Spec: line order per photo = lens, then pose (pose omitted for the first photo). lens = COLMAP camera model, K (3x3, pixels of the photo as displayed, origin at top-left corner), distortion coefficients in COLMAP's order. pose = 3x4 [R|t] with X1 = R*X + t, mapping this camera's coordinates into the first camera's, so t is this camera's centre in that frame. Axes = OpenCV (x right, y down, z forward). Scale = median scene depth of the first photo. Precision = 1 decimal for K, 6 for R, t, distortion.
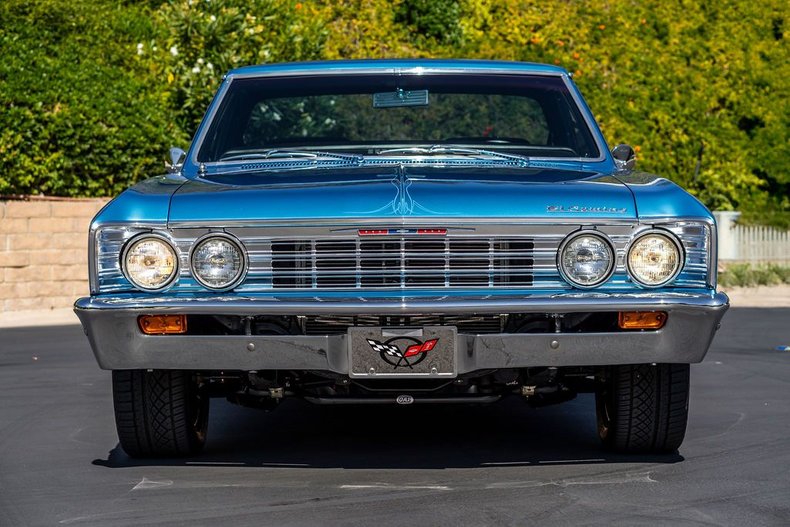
lens RADIAL K [[1673.9, 0, 395.0], [0, 1673.9, 263.5], [0, 0, 1]] dist [0.075777, -0.341818]
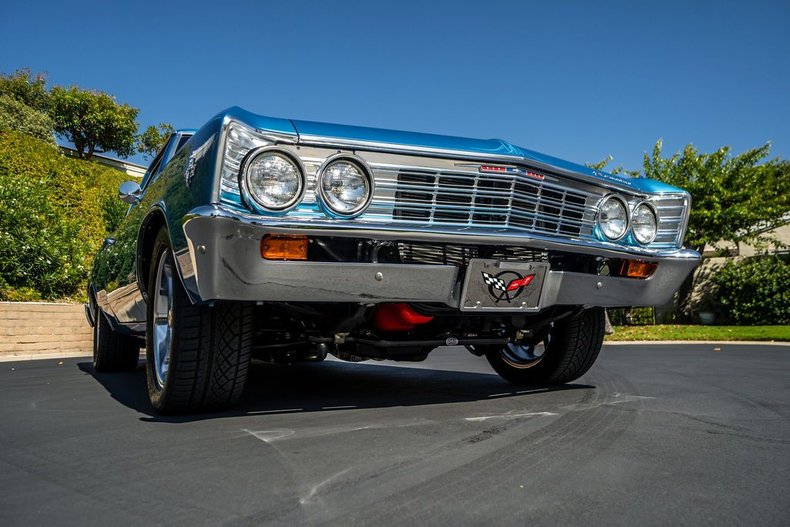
lens RADIAL K [[585.0, 0, 395.0], [0, 585.0, 263.5], [0, 0, 1]] dist [0.043225, 0.002890]
pose [[0.866369, 0.053404, 0.496542, -0.242170], [0.022475, 0.989089, -0.145593, 0.090797], [-0.498899, 0.137297, 0.855716, 0.703932]]
